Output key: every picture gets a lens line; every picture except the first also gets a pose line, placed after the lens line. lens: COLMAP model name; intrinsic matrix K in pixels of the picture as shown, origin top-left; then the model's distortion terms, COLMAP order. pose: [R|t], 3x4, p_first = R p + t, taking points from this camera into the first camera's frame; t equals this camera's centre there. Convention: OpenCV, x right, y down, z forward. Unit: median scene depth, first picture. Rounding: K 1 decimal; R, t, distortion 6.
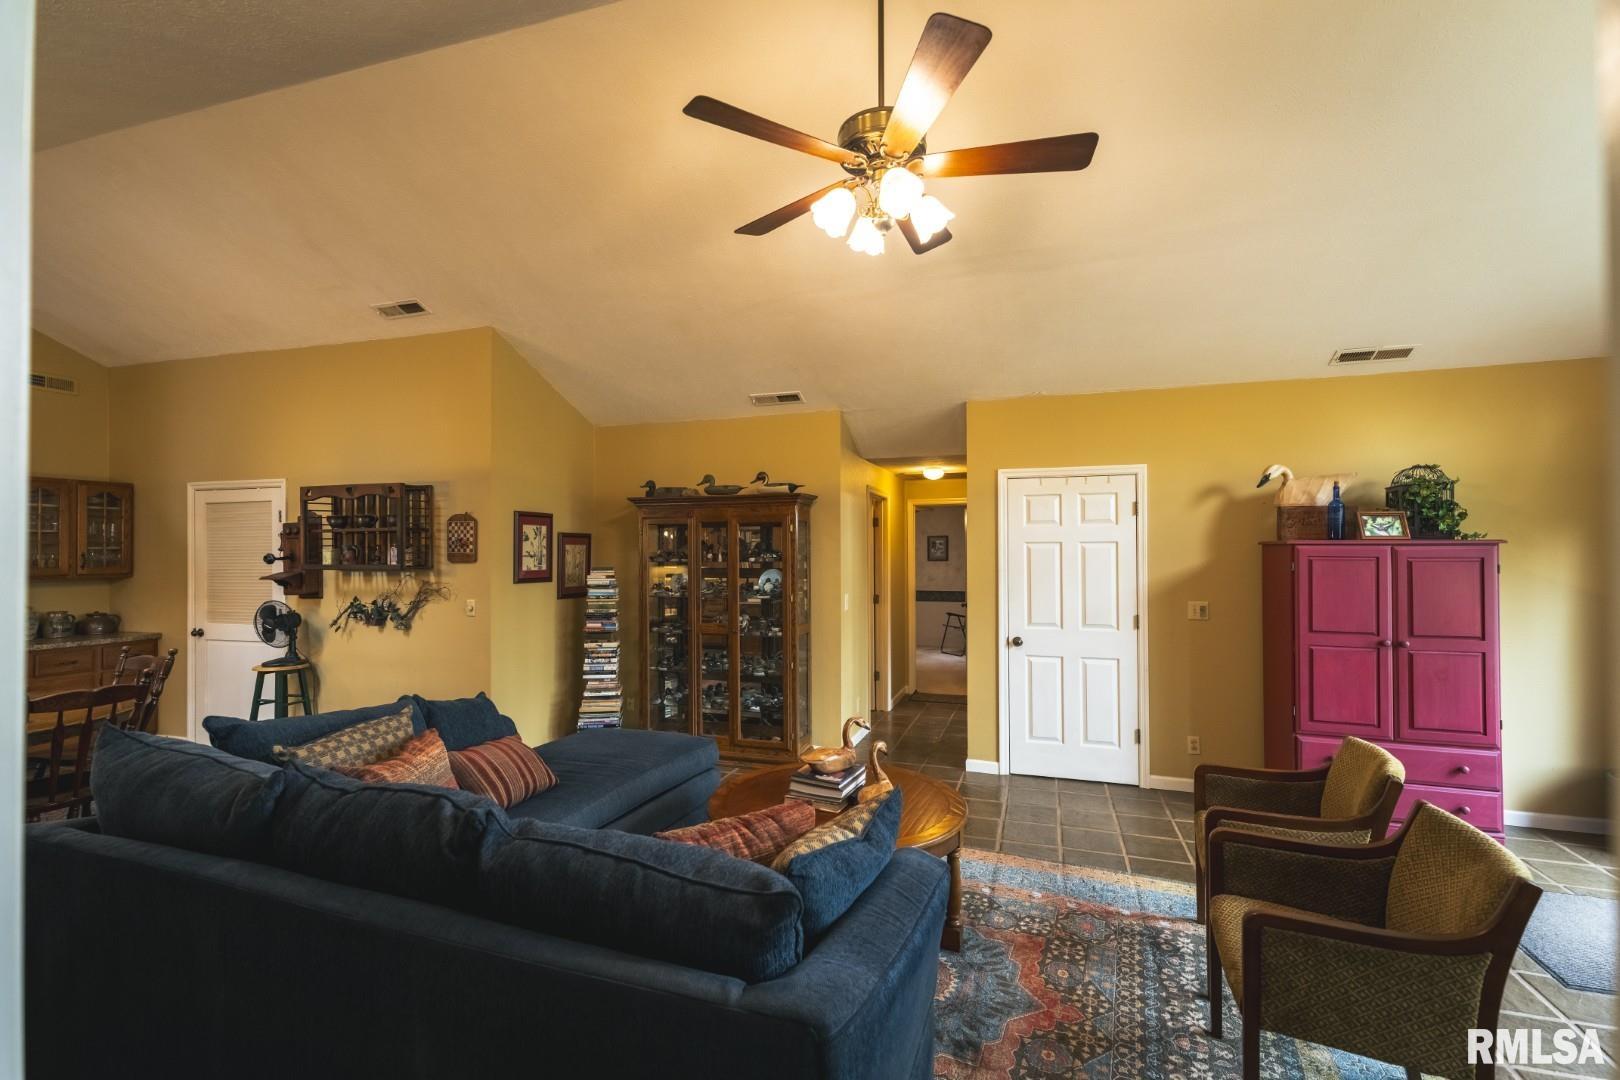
lens RADIAL K [[715.7, 0, 816.2], [0, 715.7, 543.7], [0, 0, 1]] dist [0.013235, 0.000055]
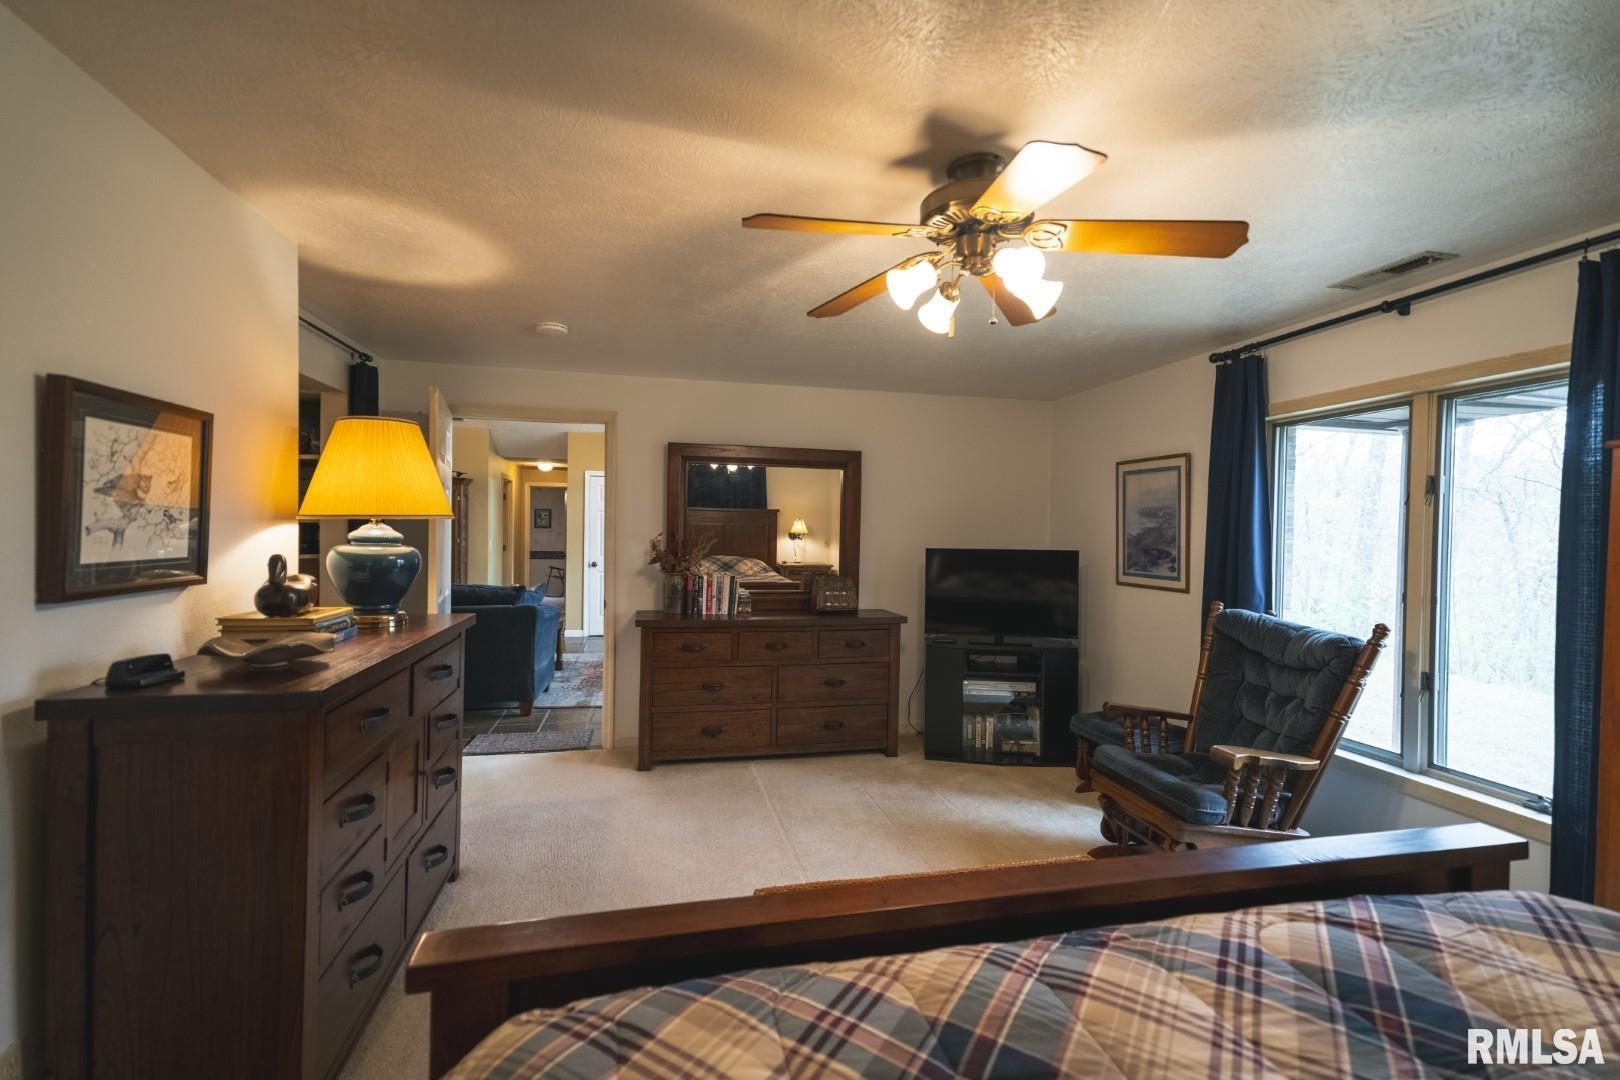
lens RADIAL K [[715.7, 0, 806.5], [0, 715.7, 533.9], [0, 0, 1]] dist [0.013235, 0.000055]
pose [[0.862440, 0.011305, 0.506033, -0.133694], [-0.018135, 0.999799, 0.008572, 0.023528], [-0.505834, -0.016570, 0.862471, -0.634173]]
